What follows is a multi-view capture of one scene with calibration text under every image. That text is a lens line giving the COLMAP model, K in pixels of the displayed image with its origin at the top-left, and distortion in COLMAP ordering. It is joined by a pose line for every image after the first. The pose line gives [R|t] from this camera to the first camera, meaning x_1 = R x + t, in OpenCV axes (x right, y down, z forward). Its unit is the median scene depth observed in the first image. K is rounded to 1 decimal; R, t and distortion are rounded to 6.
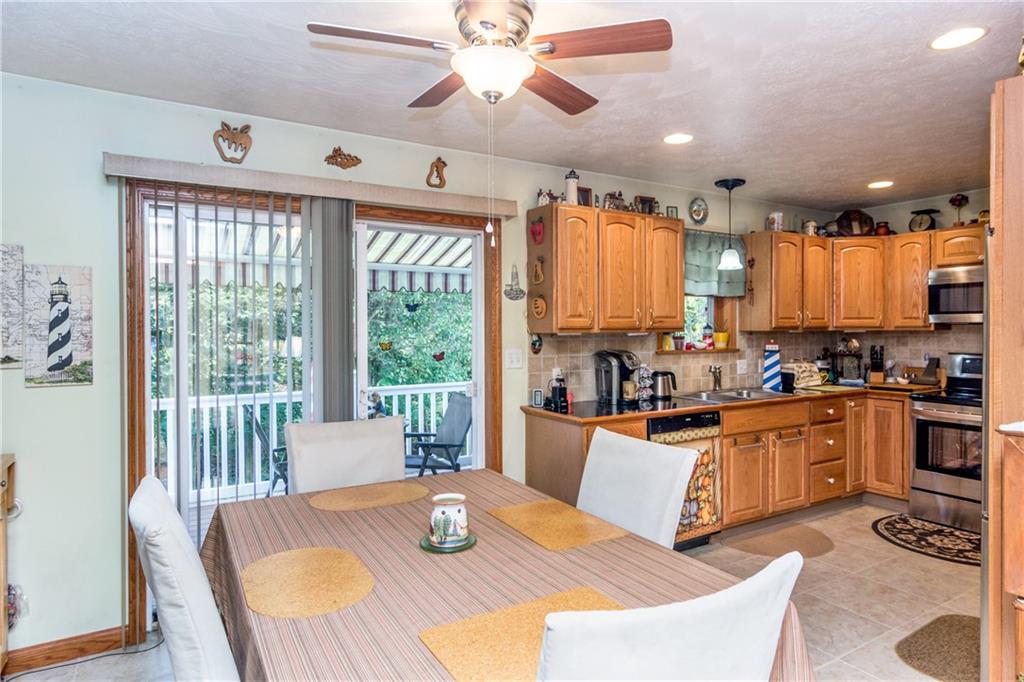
lens RADIAL K [[600.1, 0, 513.1], [0, 600.1, 338.6], [0, 0, 1]] dist [-0.005454, 0.001276]
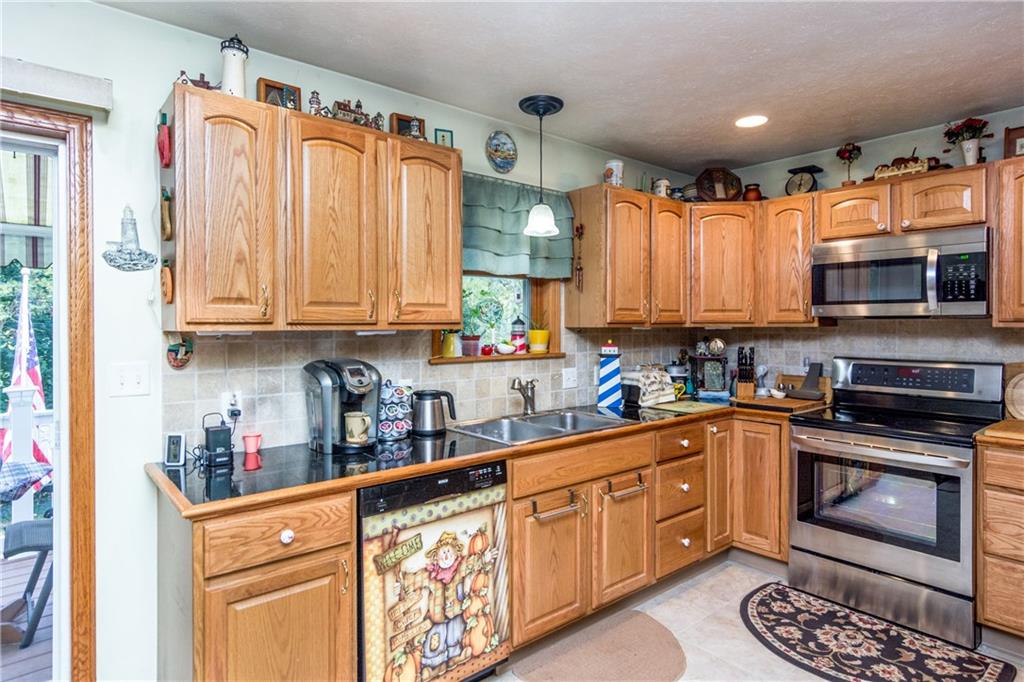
lens RADIAL K [[542.2, 0, 514.6], [0, 542.2, 336.0], [0, 0, 1]] dist [-0.004274, 0.003937]
pose [[0.989083, -0.001896, 0.147347, 0.246002], [0.001687, 0.999997, 0.001545, -0.004384], [-0.147349, -0.001279, 0.989084, 0.413475]]
